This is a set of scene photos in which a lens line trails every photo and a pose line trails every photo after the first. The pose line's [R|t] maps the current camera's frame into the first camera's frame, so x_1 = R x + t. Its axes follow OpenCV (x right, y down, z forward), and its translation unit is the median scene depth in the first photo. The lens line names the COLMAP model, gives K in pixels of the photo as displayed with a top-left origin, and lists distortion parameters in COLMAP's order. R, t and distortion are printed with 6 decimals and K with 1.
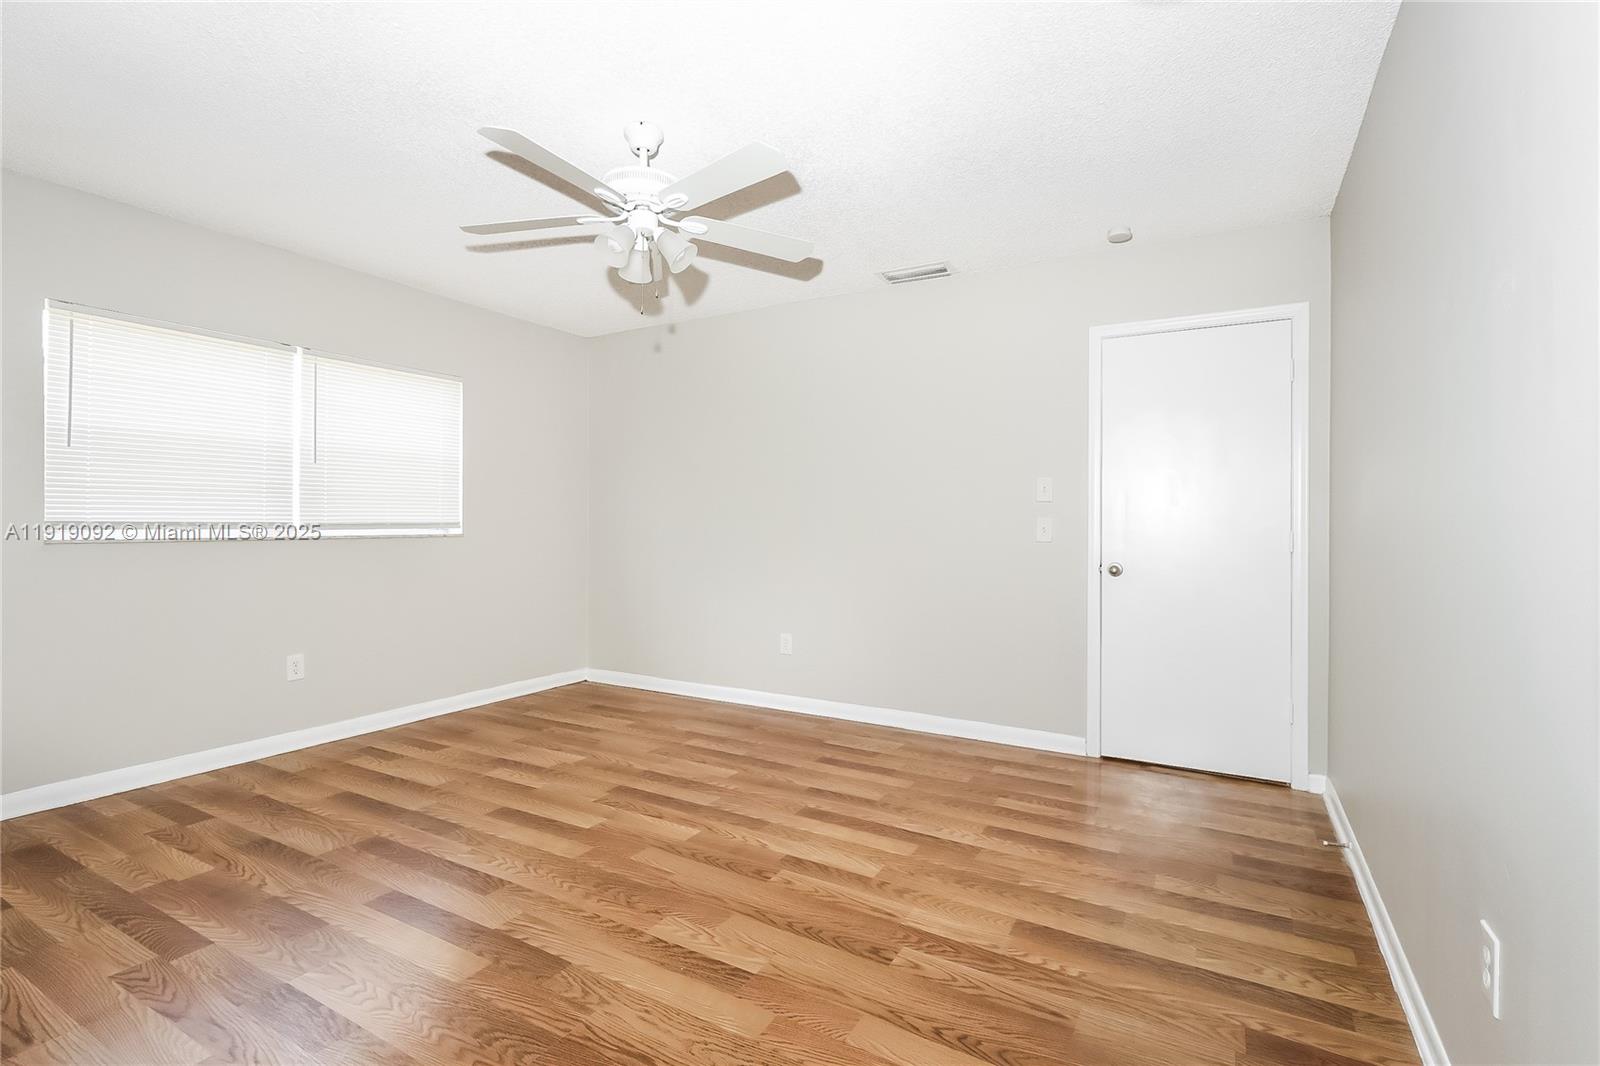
lens RADIAL K [[741.9, 0, 801.0], [0, 741.9, 523.6], [0, 0, 1]] dist [-0.000560, -0.000197]
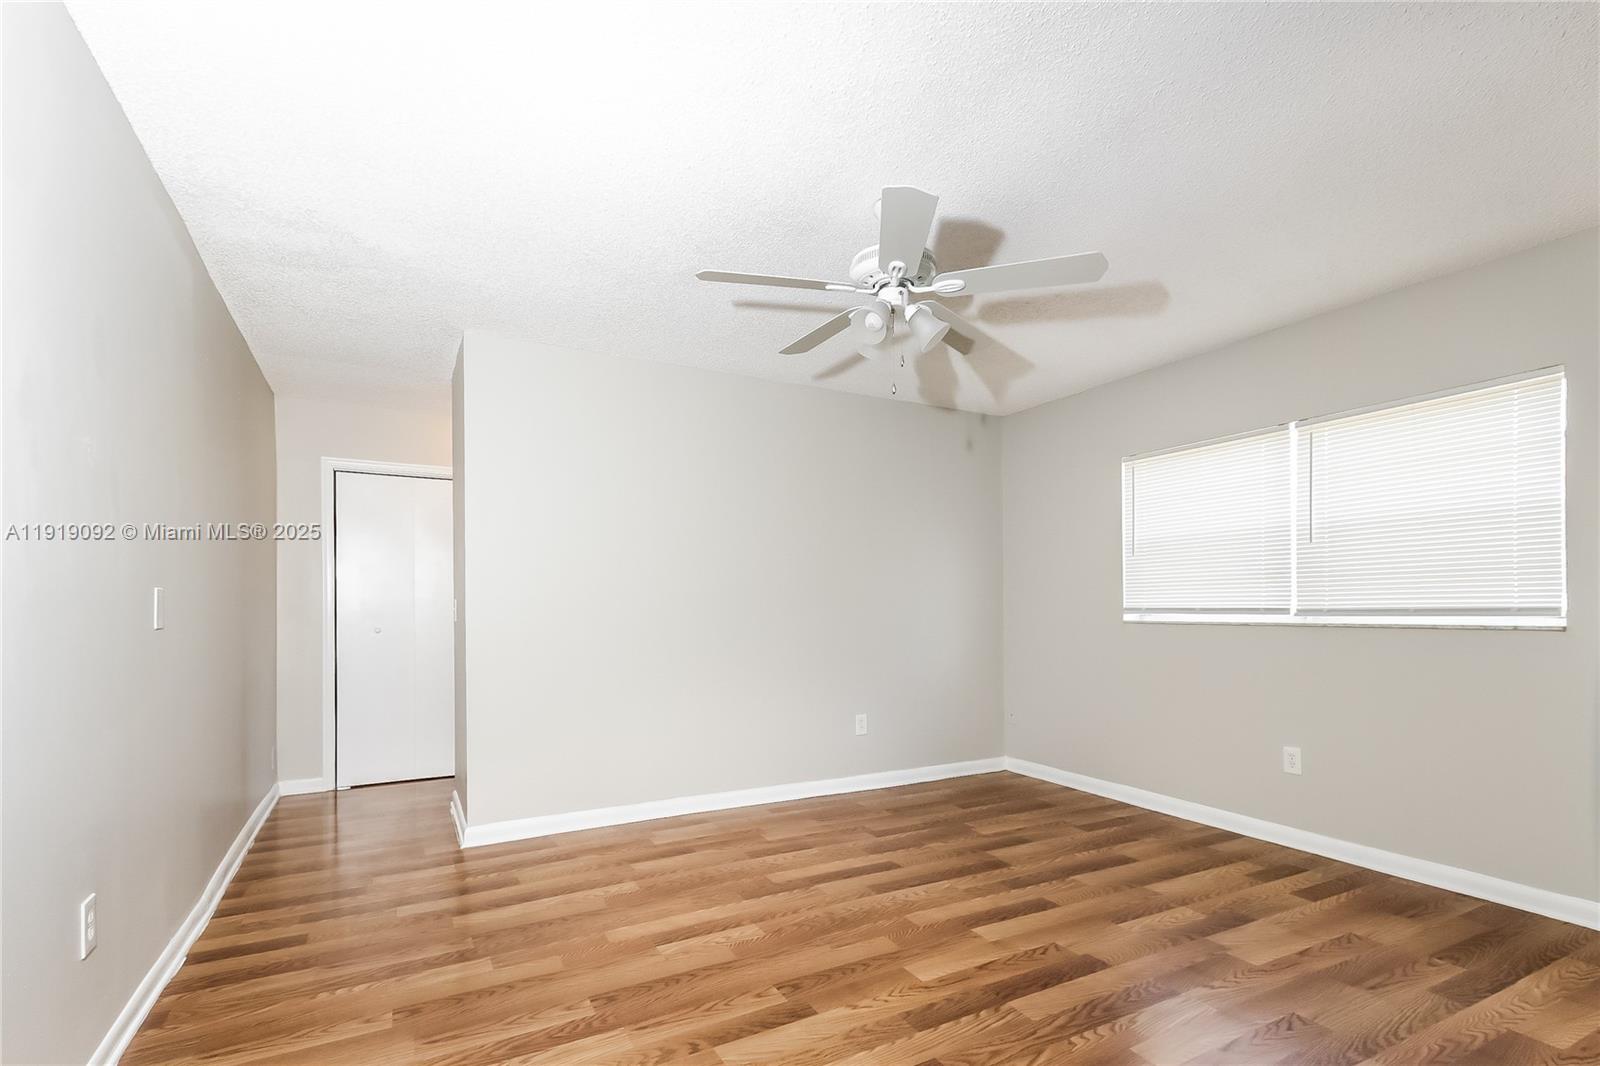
lens RADIAL K [[741.9, 0, 775.5], [0, 741.9, 617.0], [0, 0, 1]] dist [-0.000560, -0.000197]
pose [[-0.545473, 0.007264, -0.838097, 0.592975], [-0.002967, 0.999939, 0.010598, 0.002708], [0.838123, 0.008268, -0.545418, 1.212388]]
